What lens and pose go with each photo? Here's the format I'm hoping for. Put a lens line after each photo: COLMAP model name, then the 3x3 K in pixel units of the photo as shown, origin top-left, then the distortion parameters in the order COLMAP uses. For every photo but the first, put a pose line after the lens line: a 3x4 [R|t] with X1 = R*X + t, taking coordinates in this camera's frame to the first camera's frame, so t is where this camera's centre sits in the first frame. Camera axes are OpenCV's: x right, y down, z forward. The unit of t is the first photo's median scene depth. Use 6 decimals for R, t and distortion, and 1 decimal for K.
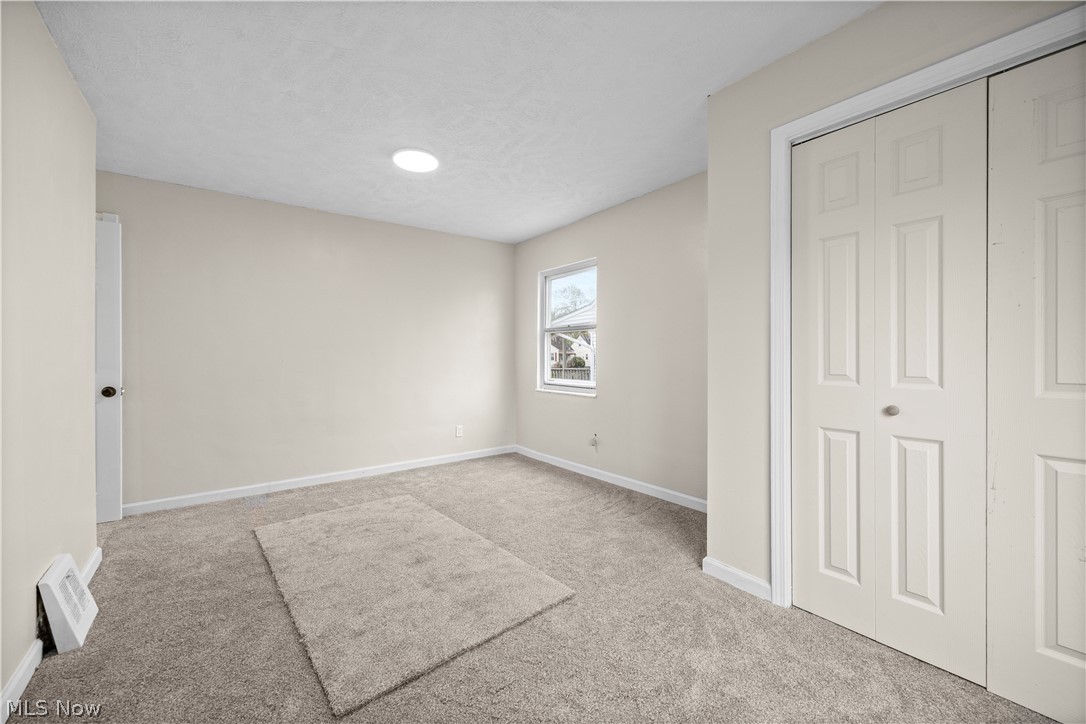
lens RADIAL K [[423.3, 0, 541.6], [0, 423.3, 360.2], [0, 0, 1]] dist [0.000079, -0.001163]
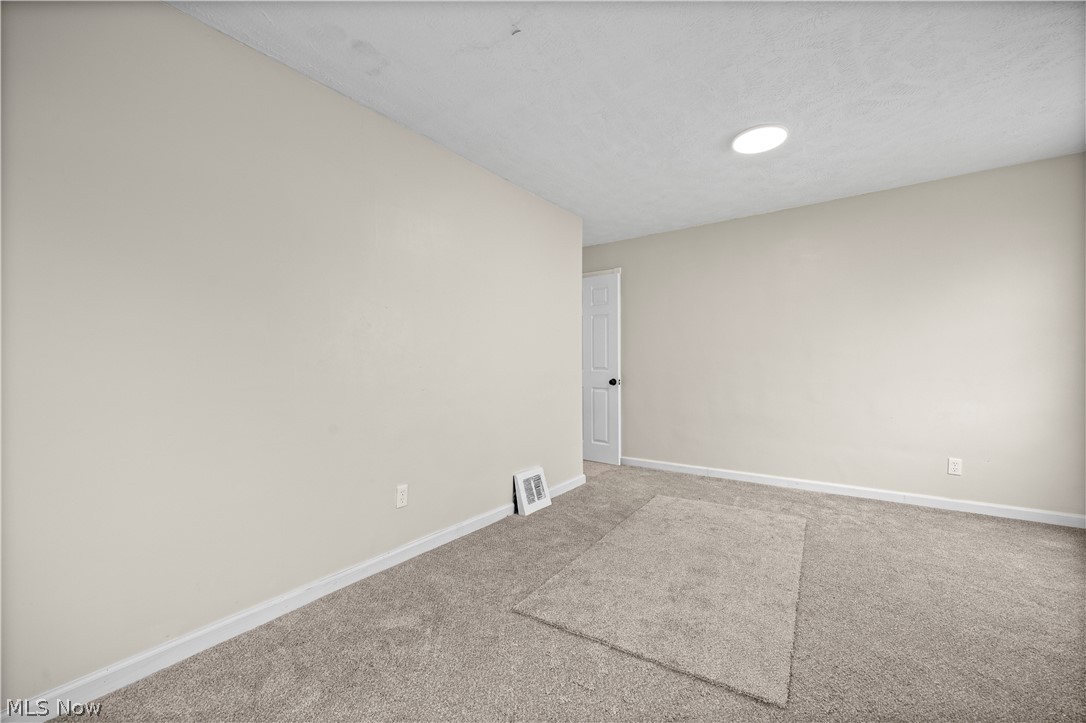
lens RADIAL K [[423.3, 0, 552.0], [0, 423.3, 364.5], [0, 0, 1]] dist [0.000079, -0.001163]
pose [[0.314501, 0.006774, -0.949233, 0.409095], [0.000711, 0.999973, 0.007372, -0.001614], [0.949257, -0.002993, 0.314488, 0.299254]]
